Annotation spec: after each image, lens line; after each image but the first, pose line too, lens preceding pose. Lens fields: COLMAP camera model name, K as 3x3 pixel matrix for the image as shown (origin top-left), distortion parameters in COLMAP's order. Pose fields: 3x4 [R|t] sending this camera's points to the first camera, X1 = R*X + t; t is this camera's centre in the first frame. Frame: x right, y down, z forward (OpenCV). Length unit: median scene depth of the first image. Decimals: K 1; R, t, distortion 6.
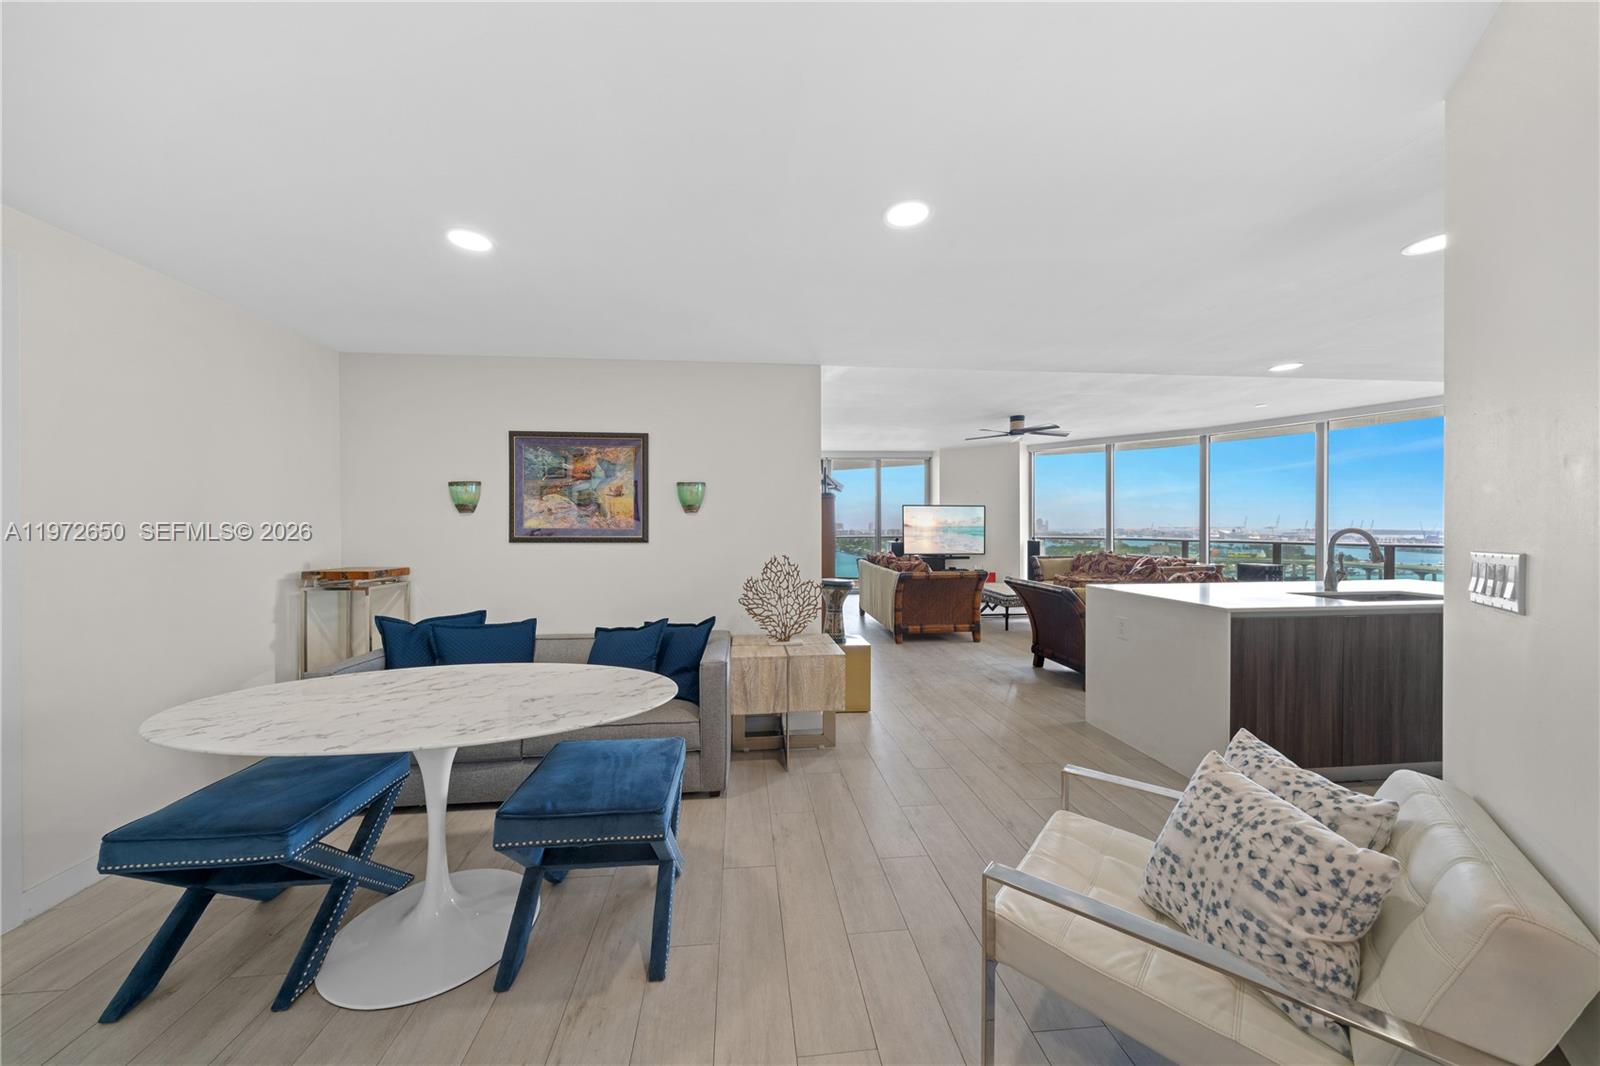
lens RADIAL K [[548.2, 0, 793.5], [0, 548.2, 531.1], [0, 0, 1]] dist [-0.000823, -0.000067]
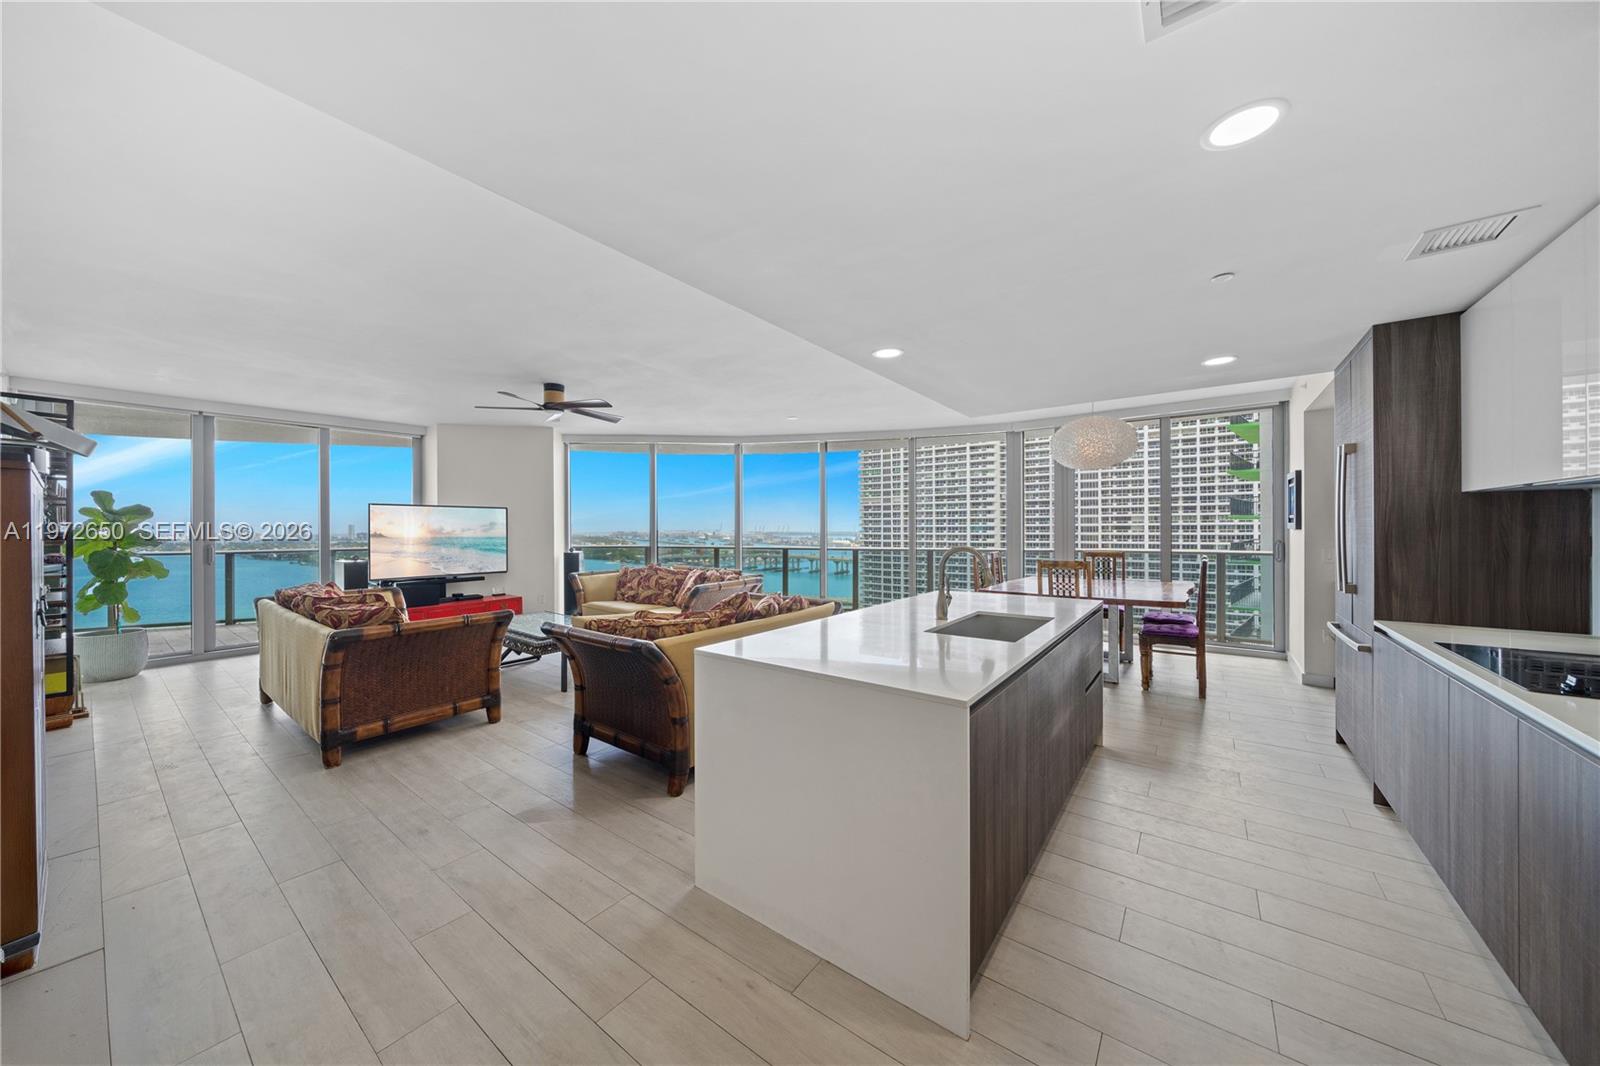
lens RADIAL K [[542.4, 0, 794.9], [0, 542.4, 531.1], [0, 0, 1]] dist [-0.000832, -0.000093]
pose [[0.678335, -0.002376, 0.734749, 0.084997], [0.006988, 0.999970, -0.003219, -0.011241], [-0.734719, 0.007318, 0.678332, 0.244882]]
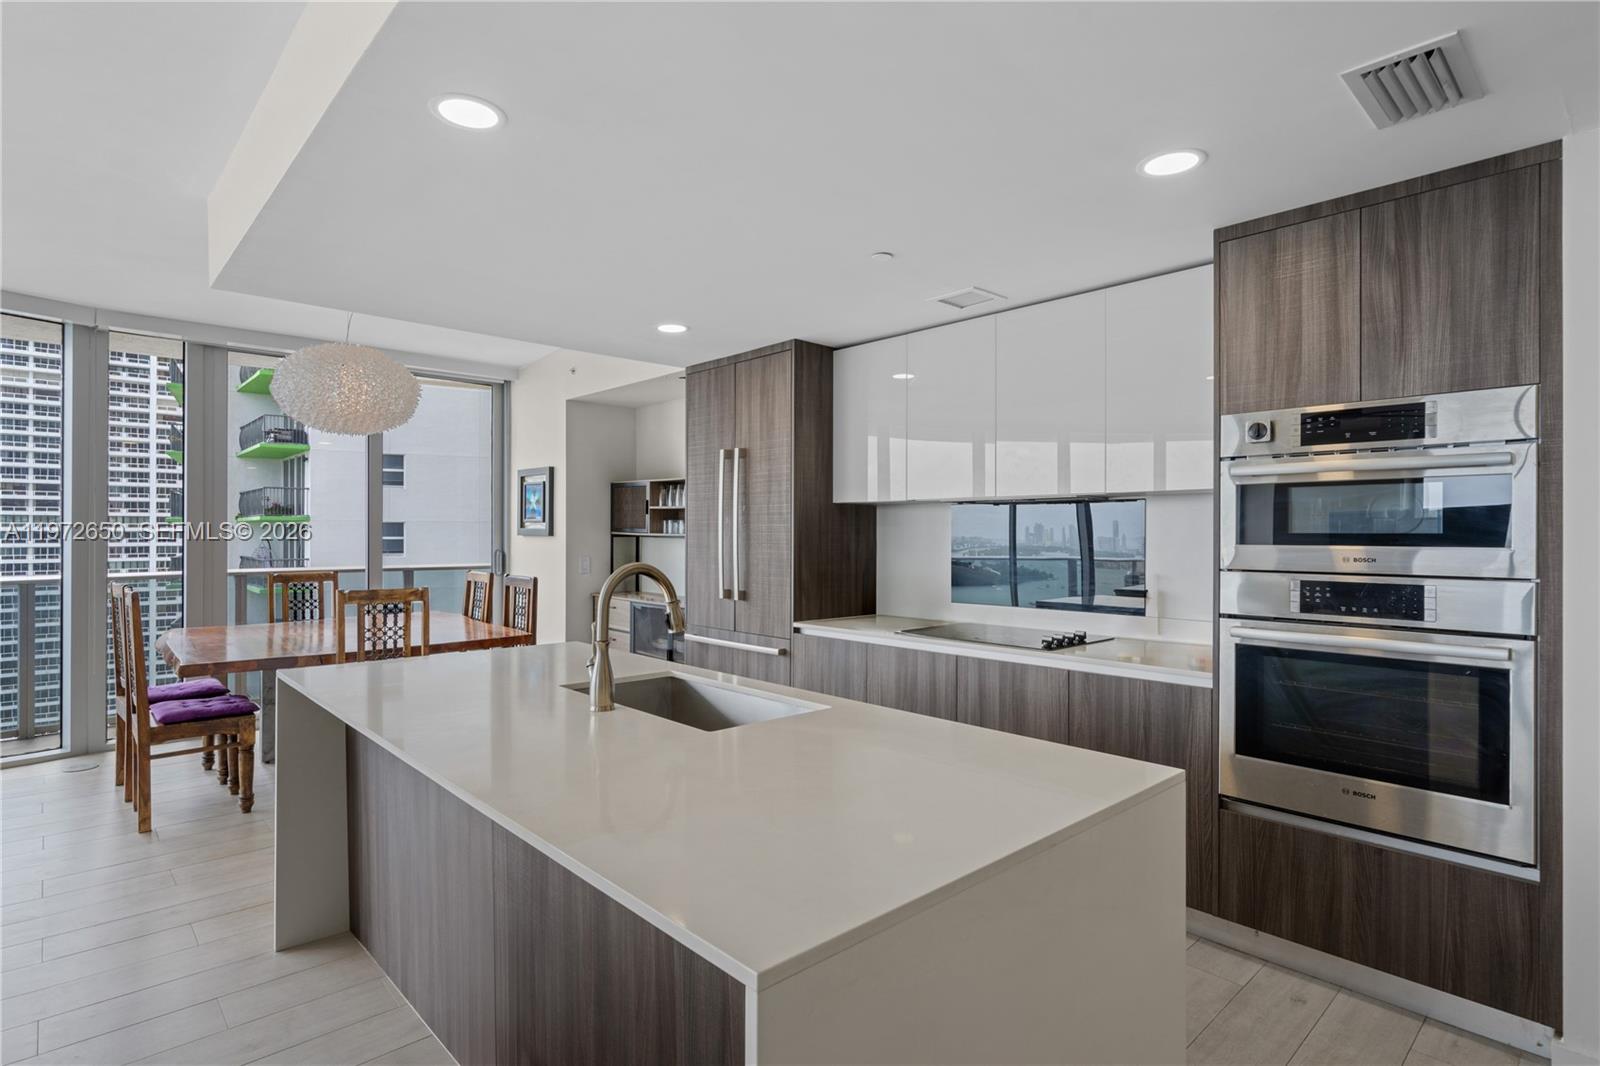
lens RADIAL K [[800.5, 0, 800.0], [0, 800.5, 533.0], [0, 0, 1]] dist [-0.003535, -0.000914]
pose [[-0.606812, 0.005499, 0.794827, 0.162190], [0.006187, 0.999978, -0.002195, -0.010619], [-0.794822, 0.003586, -0.606833, 0.516092]]
